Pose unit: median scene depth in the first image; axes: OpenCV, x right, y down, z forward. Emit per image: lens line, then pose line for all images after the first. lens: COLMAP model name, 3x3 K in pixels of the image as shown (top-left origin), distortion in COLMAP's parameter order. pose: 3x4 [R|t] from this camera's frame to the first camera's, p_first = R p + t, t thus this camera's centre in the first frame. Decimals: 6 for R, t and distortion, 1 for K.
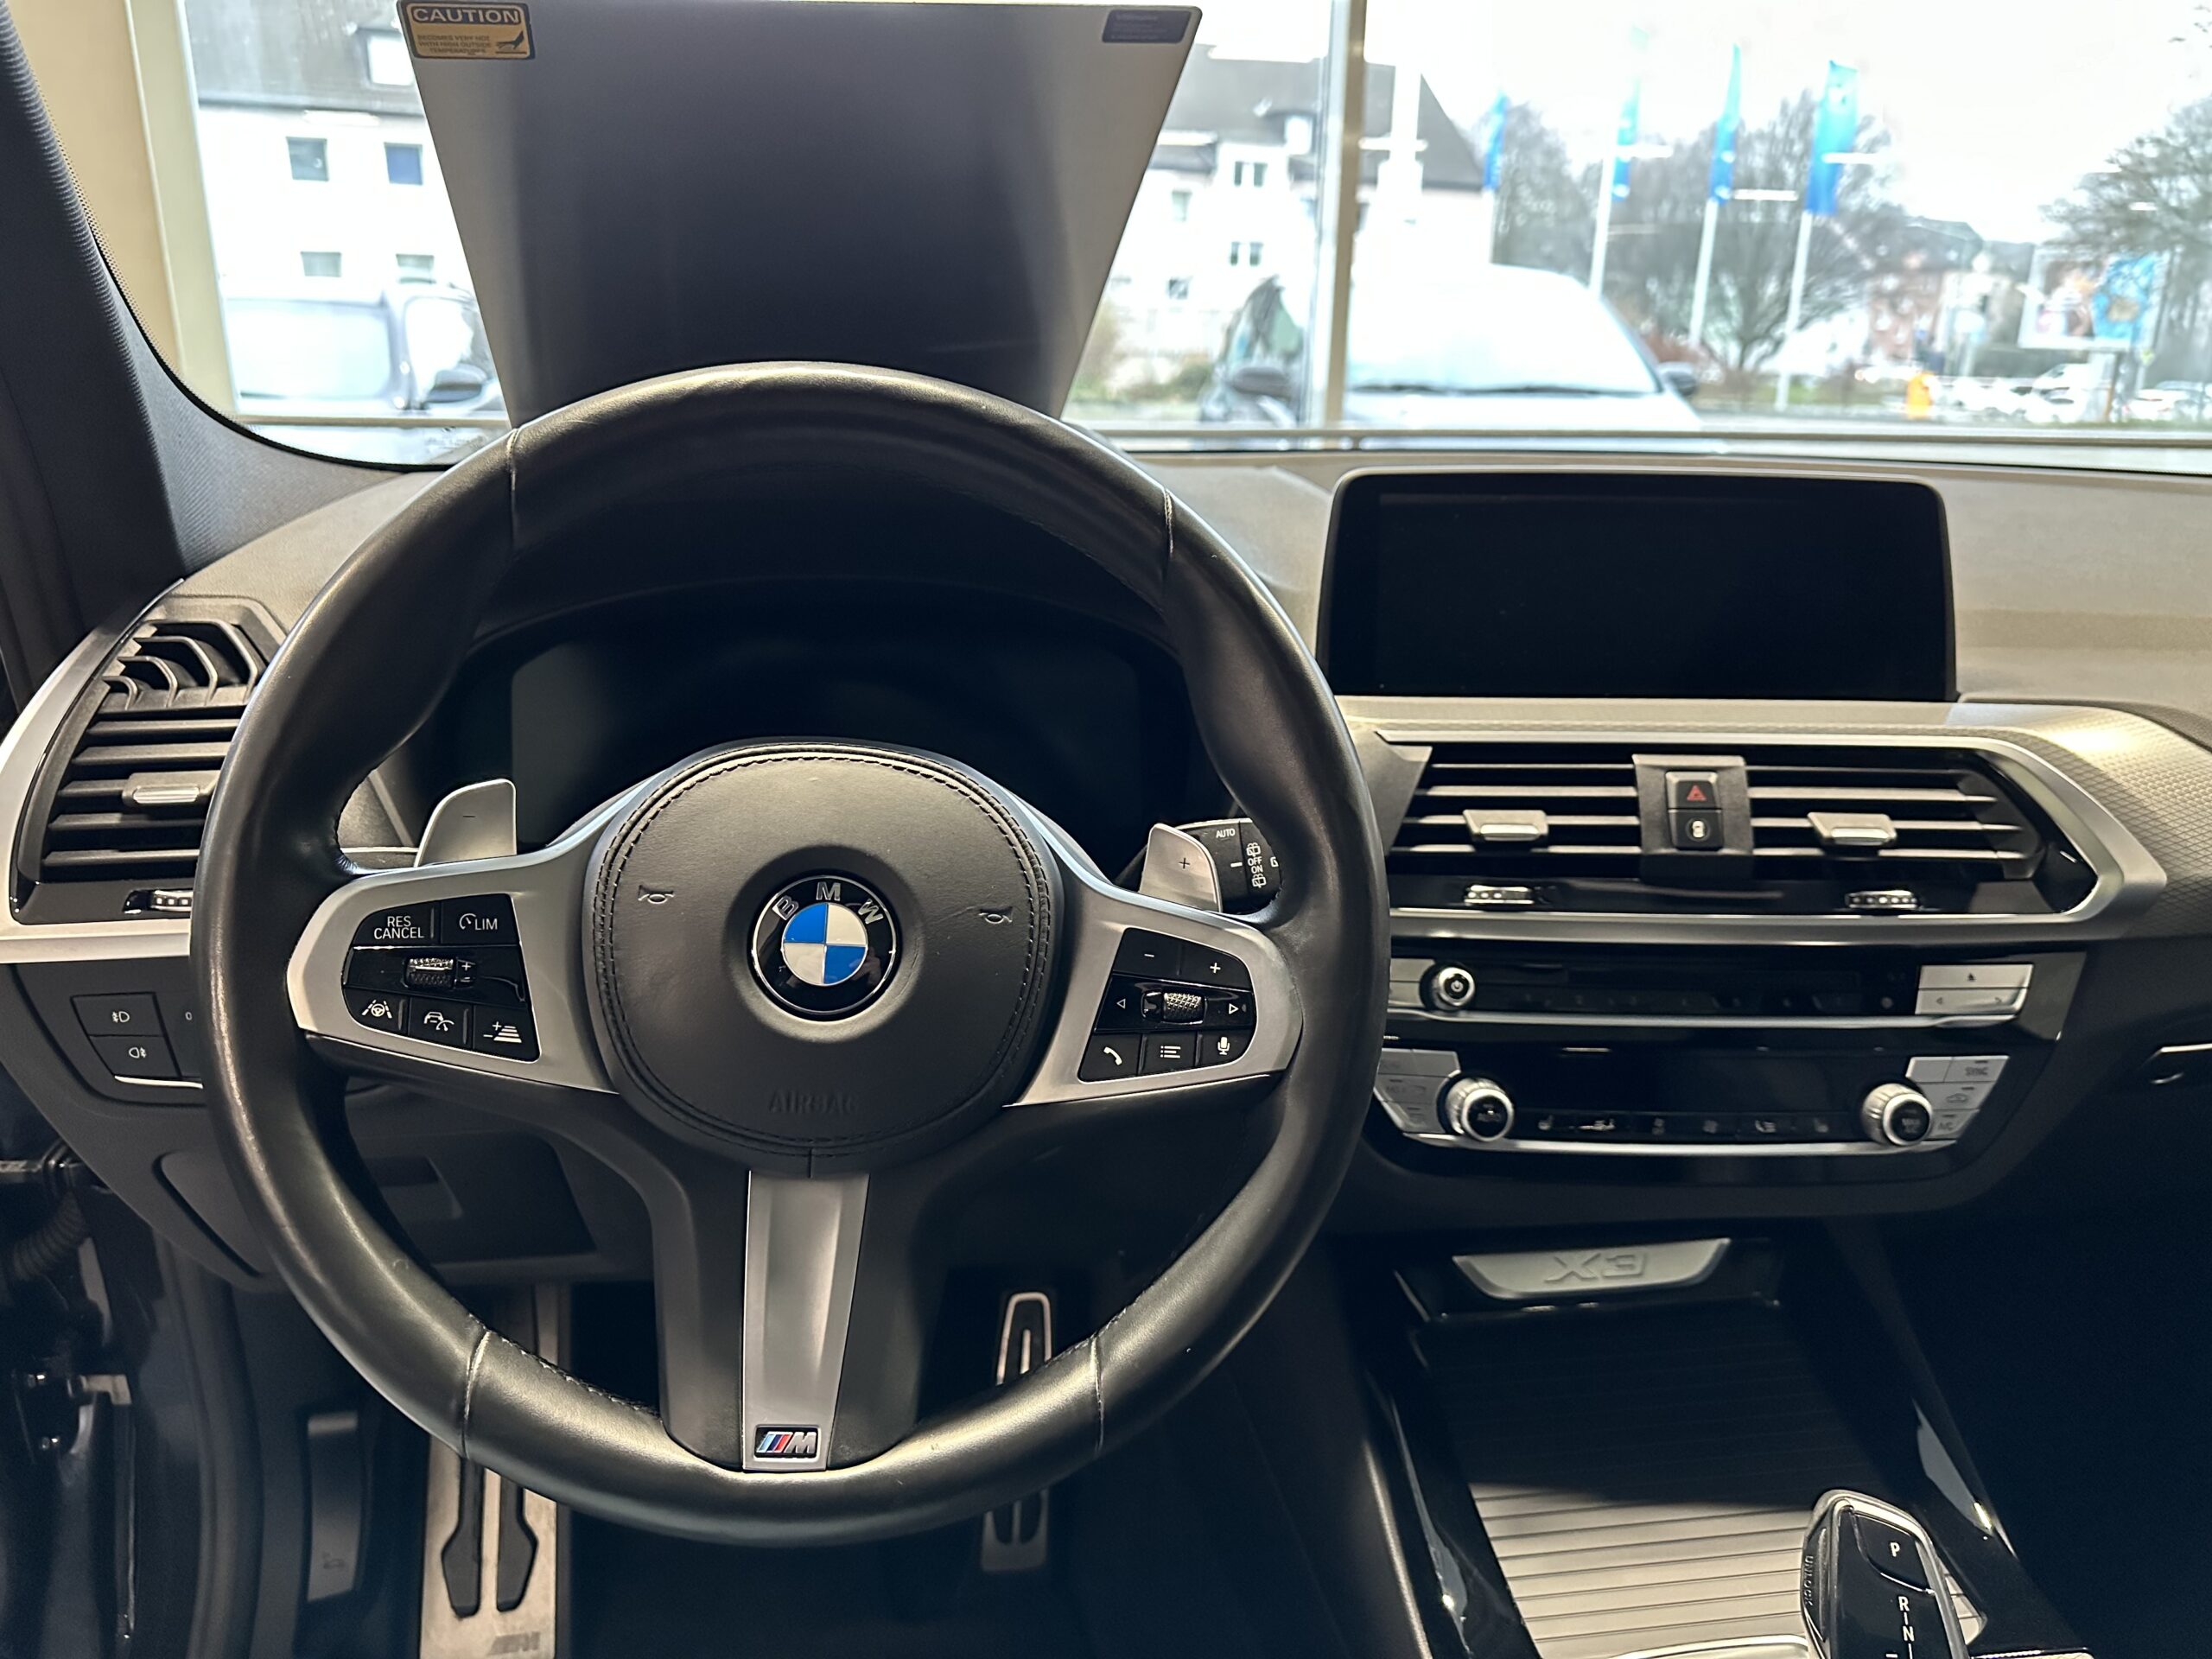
lens RADIAL K [[1753.3, 0, 914.5], [0, 1753.3, 823.2], [0, 0, 1]] dist [0.099342, -0.122096]
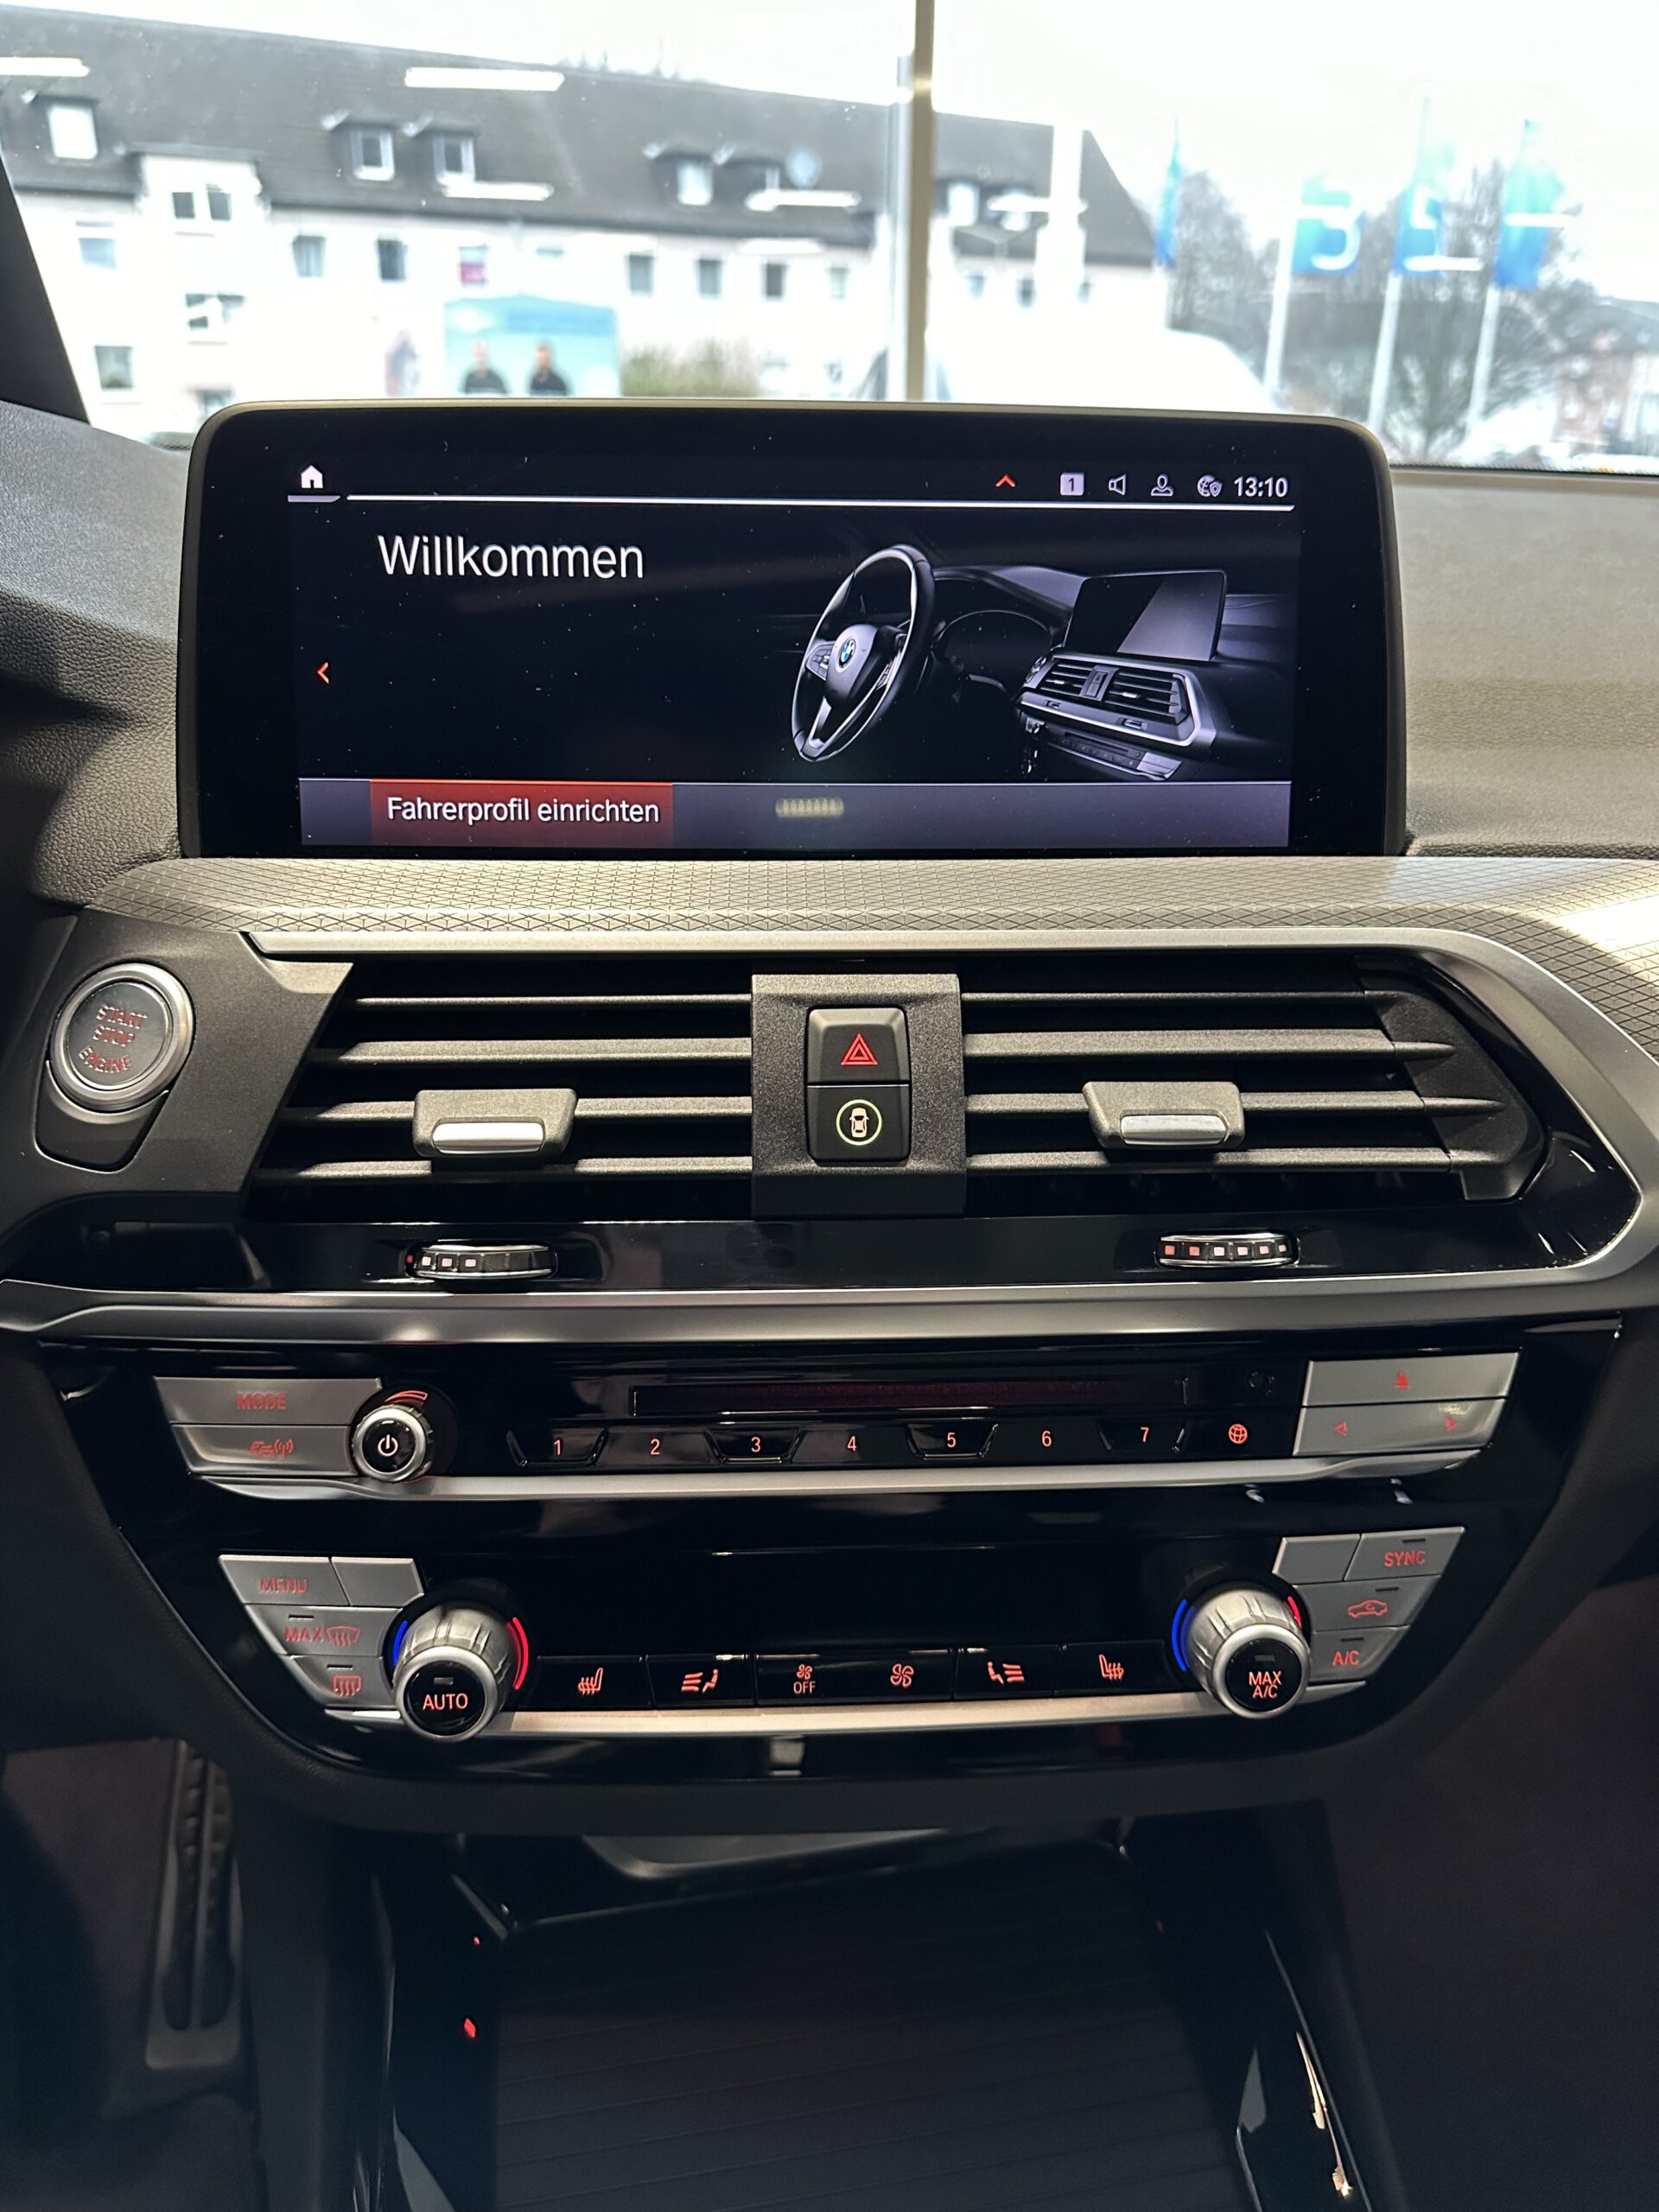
lens RADIAL K [[1753.3, 0, 648.3], [0, 1753.3, 1112.1], [0, 0, 1]] dist [0.099342, -0.122096]
pose [[0.999536, -0.017596, 0.024881, 0.359361], [0.015179, 0.995440, 0.094179, -0.046561], [-0.026425, -0.093757, 0.995244, 0.492107]]
